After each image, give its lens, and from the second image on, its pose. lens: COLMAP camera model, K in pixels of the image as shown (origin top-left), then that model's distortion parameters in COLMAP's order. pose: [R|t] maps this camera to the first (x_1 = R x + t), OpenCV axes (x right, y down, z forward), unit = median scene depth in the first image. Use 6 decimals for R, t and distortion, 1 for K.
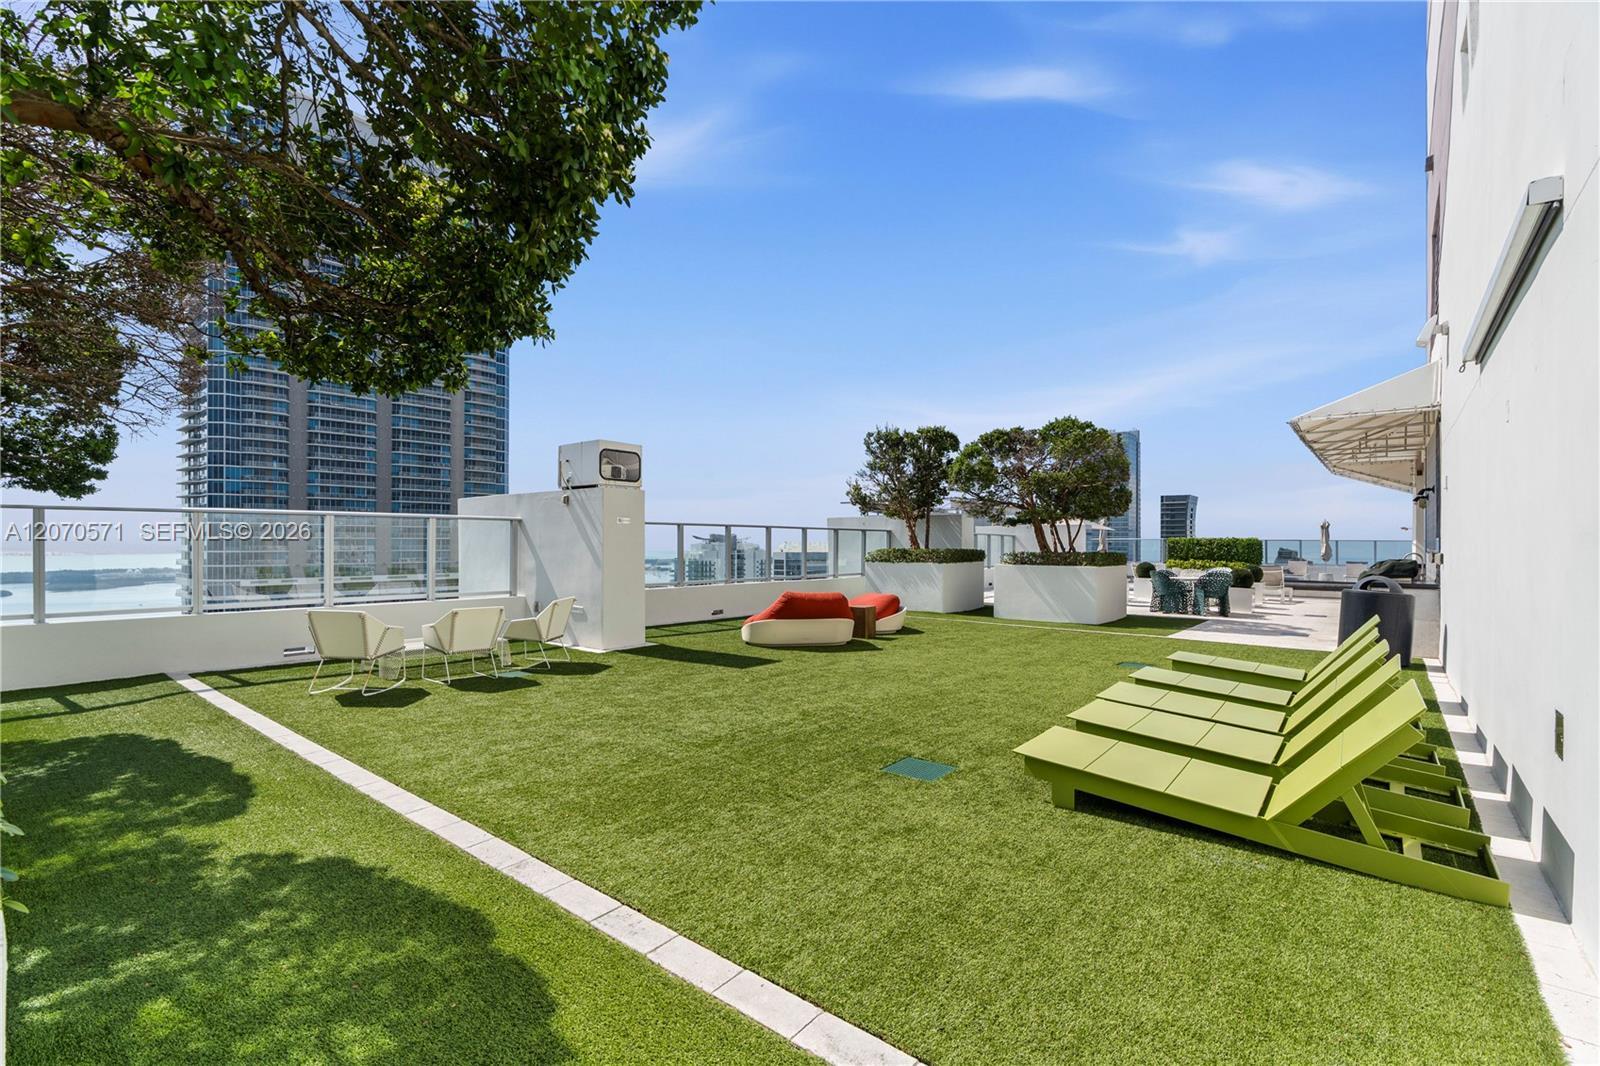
lens RADIAL K [[717.7, 0, 796.5], [0, 717.7, 538.4], [0, 0, 1]] dist [0.002334, 0.000191]
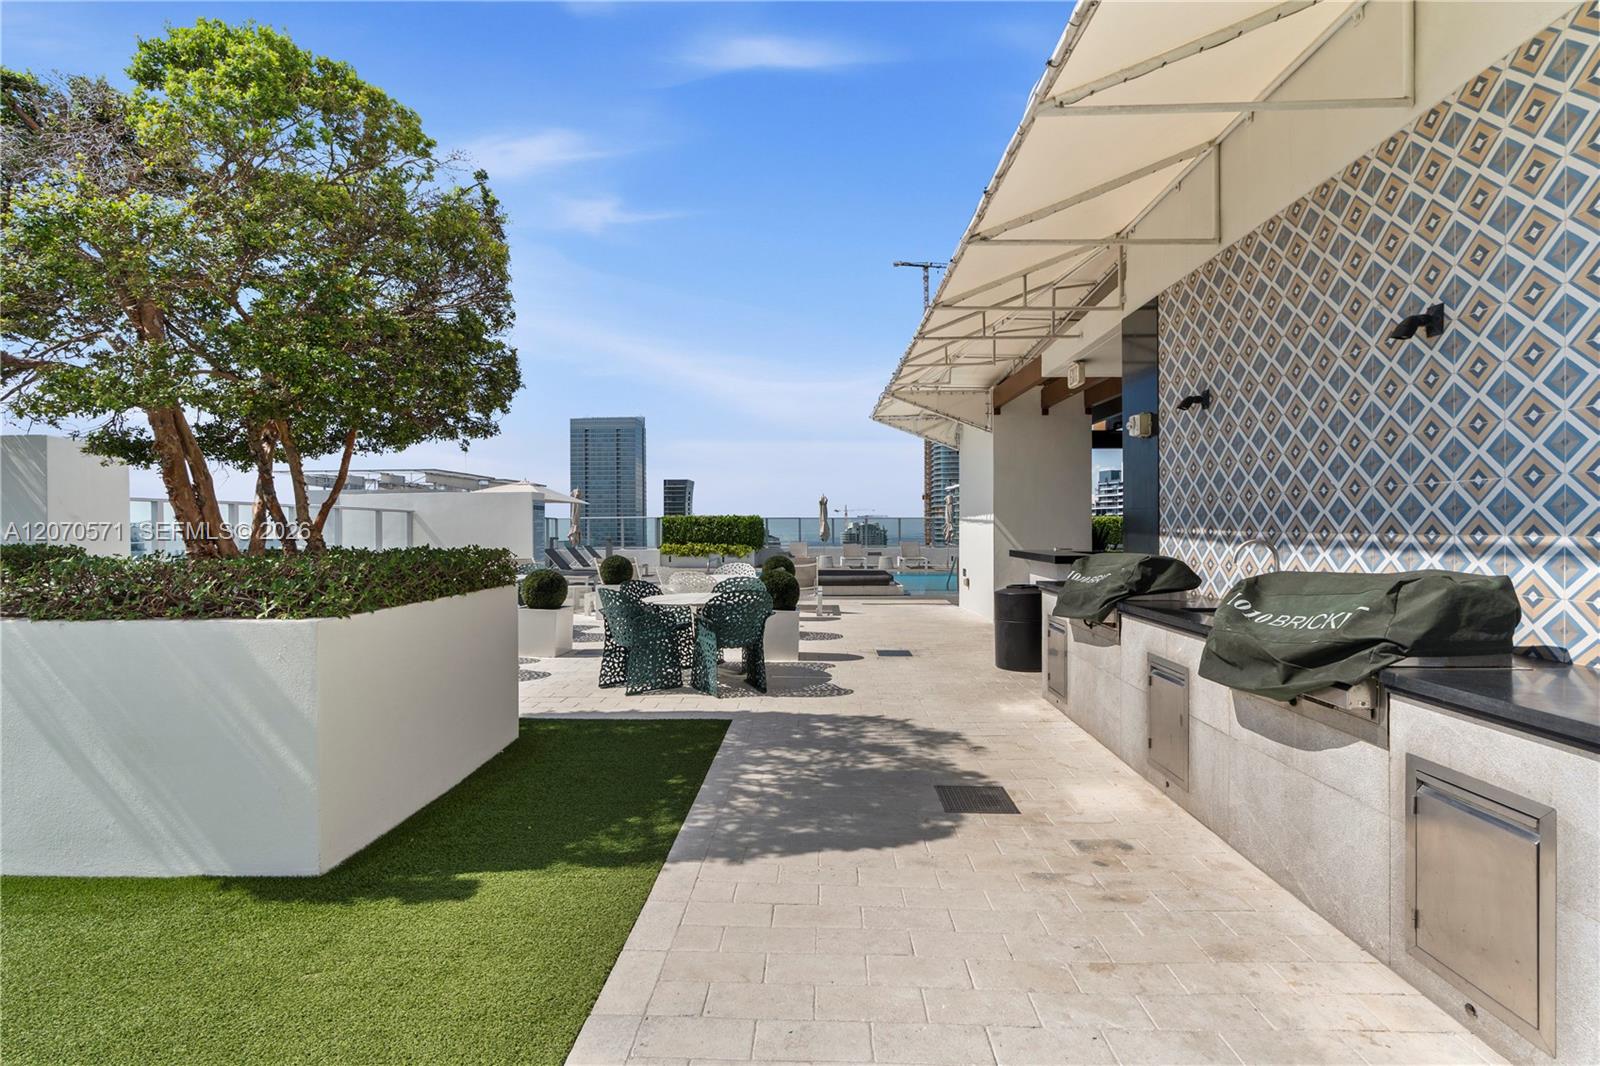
lens RADIAL K [[717.7, 0, 800.6], [0, 717.7, 522.5], [0, 0, 1]] dist [0.002334, 0.000191]
pose [[0.792143, -0.006102, 0.610306, 0.170343], [0.003523, 0.999979, 0.005426, 0.003275], [-0.610326, -0.002148, 0.792148, 0.309516]]
